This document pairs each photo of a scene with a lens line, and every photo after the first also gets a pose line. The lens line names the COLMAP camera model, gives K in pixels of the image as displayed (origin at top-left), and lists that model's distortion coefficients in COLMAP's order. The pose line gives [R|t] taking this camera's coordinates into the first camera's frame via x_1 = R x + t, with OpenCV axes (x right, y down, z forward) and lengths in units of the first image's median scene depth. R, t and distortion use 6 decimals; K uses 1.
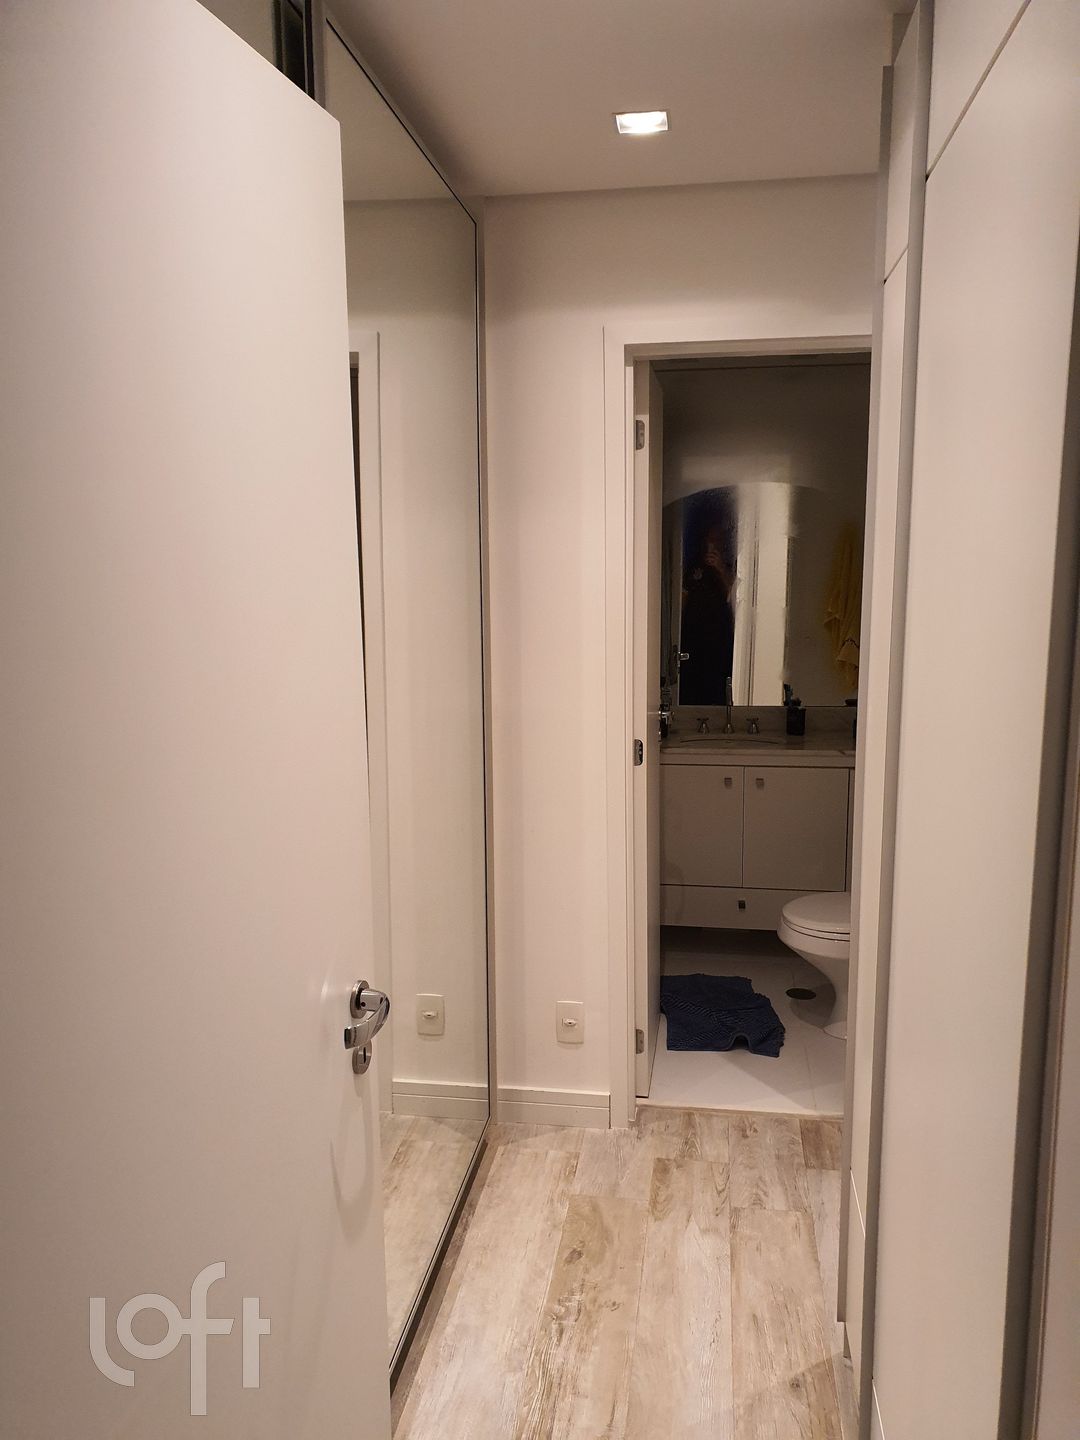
lens RADIAL K [[1097.8, 0, 540.2], [0, 1097.8, 722.2], [0, 0, 1]] dist [0.047824, 0.000753]
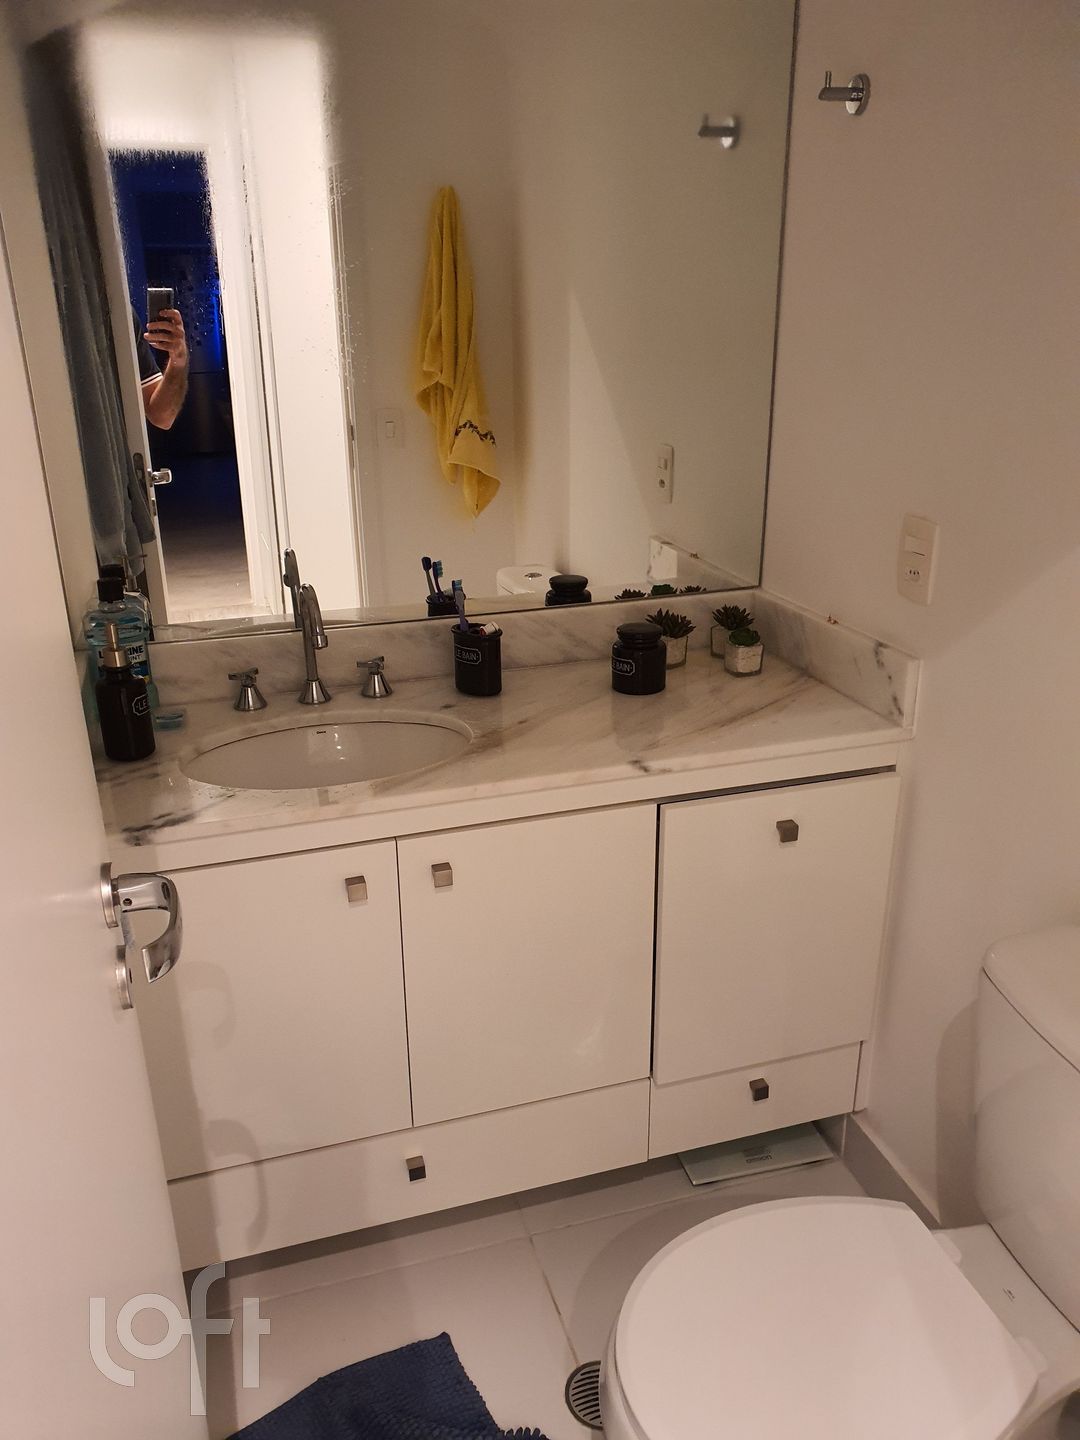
lens RADIAL K [[1097.8, 0, 544.2], [0, 1097.8, 721.5], [0, 0, 1]] dist [0.047824, 0.000753]
pose [[0.893319, -0.152740, 0.422673, 0.076254], [0.059086, 0.972228, 0.226454, -0.068788], [-0.445523, -0.177322, 0.877534, 0.614785]]
